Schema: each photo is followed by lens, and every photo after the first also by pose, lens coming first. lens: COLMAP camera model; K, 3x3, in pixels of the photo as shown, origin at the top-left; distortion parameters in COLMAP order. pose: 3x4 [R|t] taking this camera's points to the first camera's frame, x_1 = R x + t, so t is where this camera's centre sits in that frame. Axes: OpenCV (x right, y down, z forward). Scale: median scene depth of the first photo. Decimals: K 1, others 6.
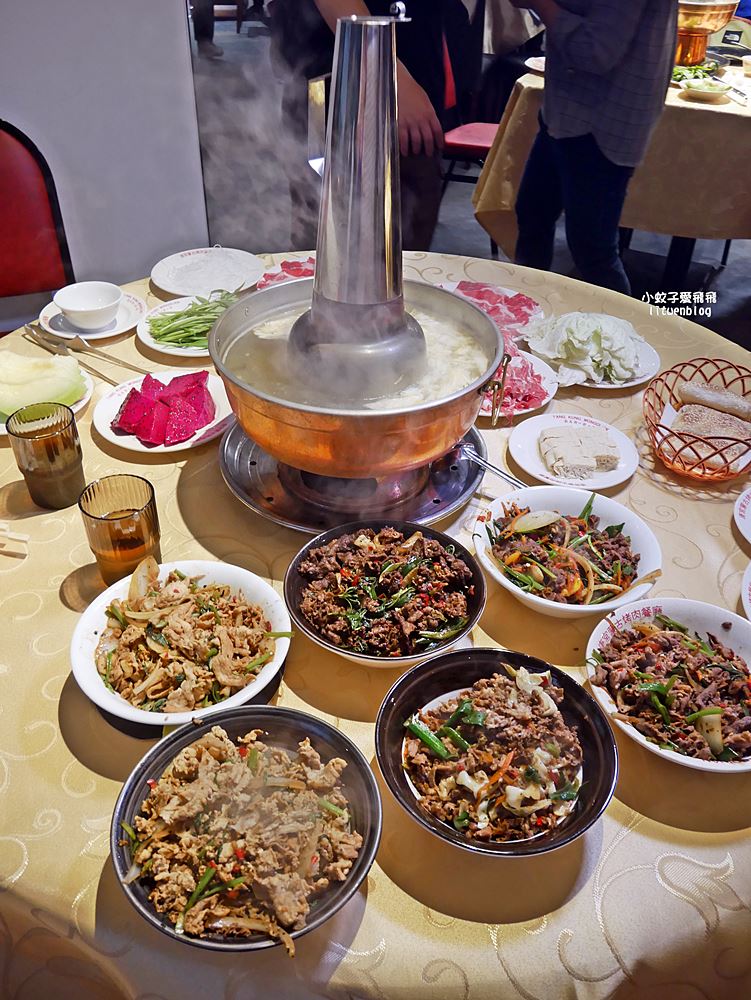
lens RADIAL K [[814.0, 0, 375.5], [0, 814.0, 500.0], [0, 0, 1]] dist [-0.046038, -0.011533]
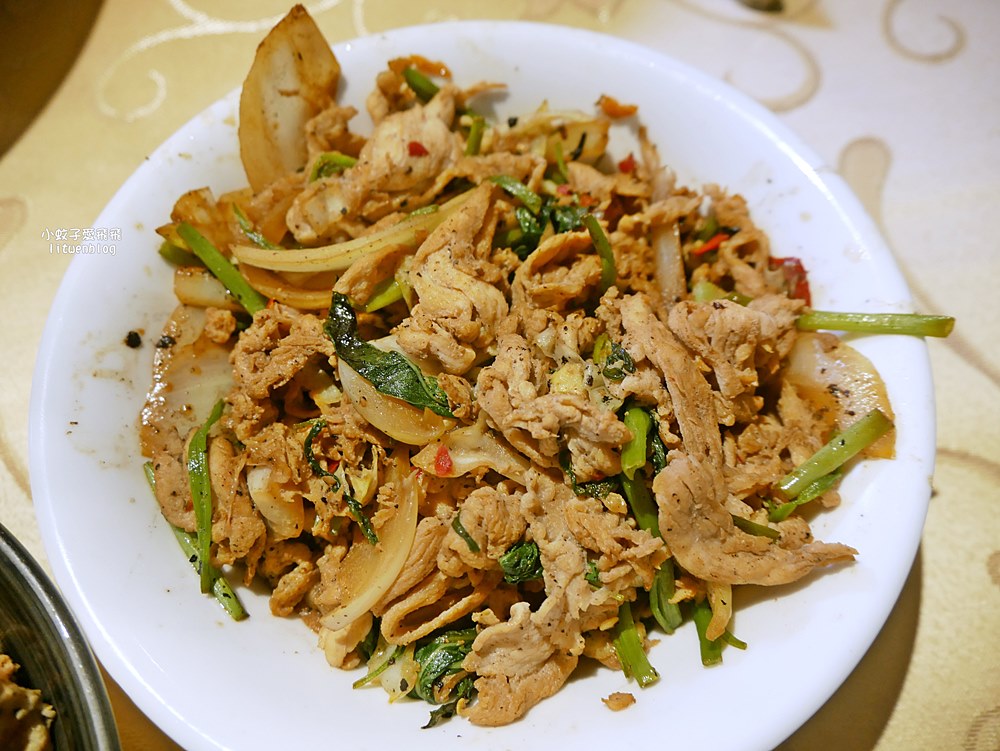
lens RADIAL K [[814.0, 0, 500.0], [0, 814.0, 375.5], [0, 0, 1]] dist [-0.046038, -0.011533]
pose [[0.999552, -0.025258, -0.016073, -0.235824], [0.029778, 0.894276, 0.446524, 0.066857], [0.003095, -0.446802, 0.894627, 0.797518]]
